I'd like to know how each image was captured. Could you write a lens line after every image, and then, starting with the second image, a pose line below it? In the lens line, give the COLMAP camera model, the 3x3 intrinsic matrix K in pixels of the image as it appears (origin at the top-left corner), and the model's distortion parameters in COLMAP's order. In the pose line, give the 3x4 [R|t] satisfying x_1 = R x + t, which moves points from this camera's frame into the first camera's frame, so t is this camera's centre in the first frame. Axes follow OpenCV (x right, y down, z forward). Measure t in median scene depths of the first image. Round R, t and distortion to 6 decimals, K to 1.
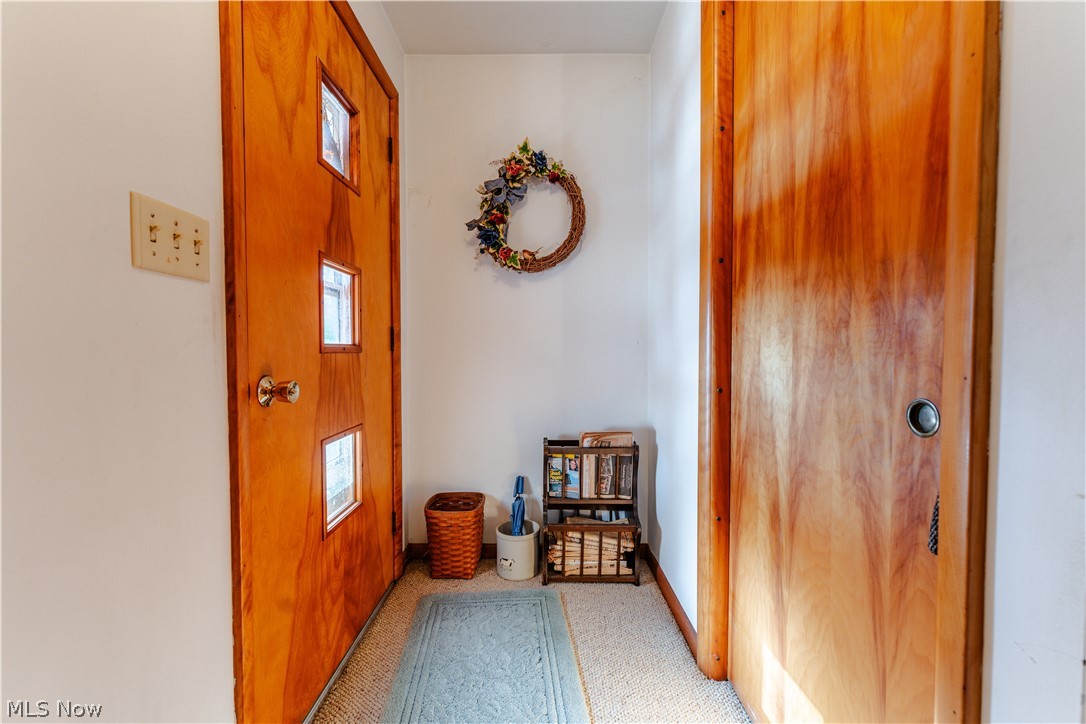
lens RADIAL K [[444.3, 0, 542.1], [0, 444.3, 361.9], [0, 0, 1]] dist [-0.000069, -0.000434]
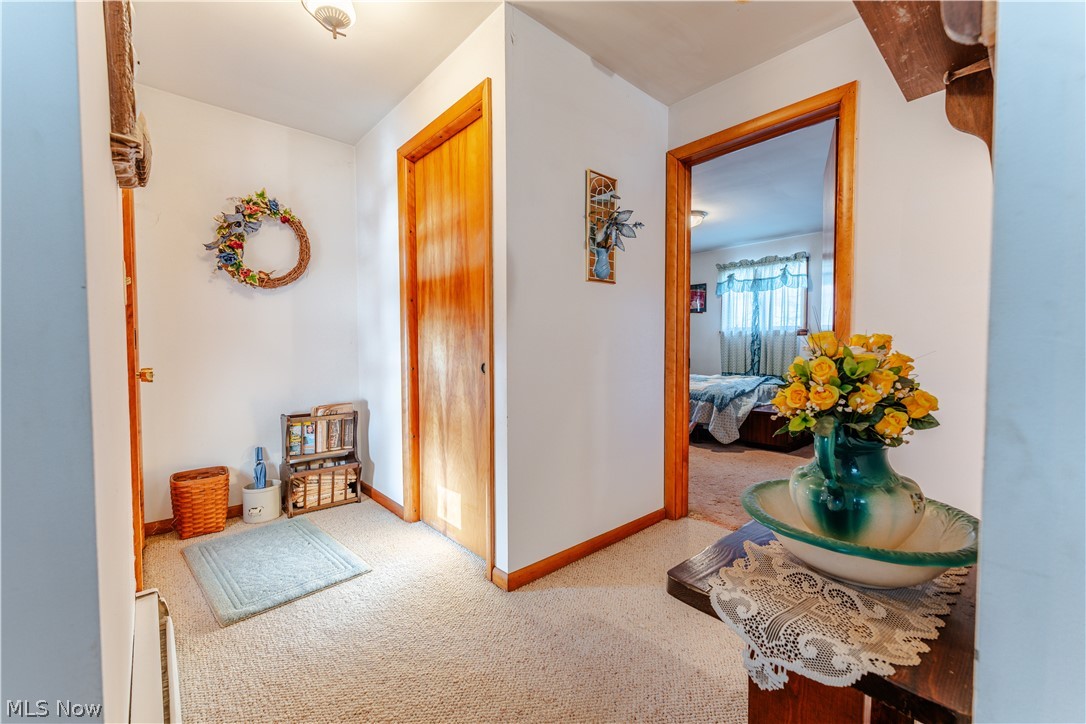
lens RADIAL K [[444.3, 0, 542.5], [0, 444.3, 364.0], [0, 0, 1]] dist [-0.000069, -0.000434]
pose [[0.749977, -0.026878, 0.660917, -0.306384], [0.022729, 0.999631, 0.014861, 0.020518], [-0.661073, 0.003876, 0.750312, -0.552778]]
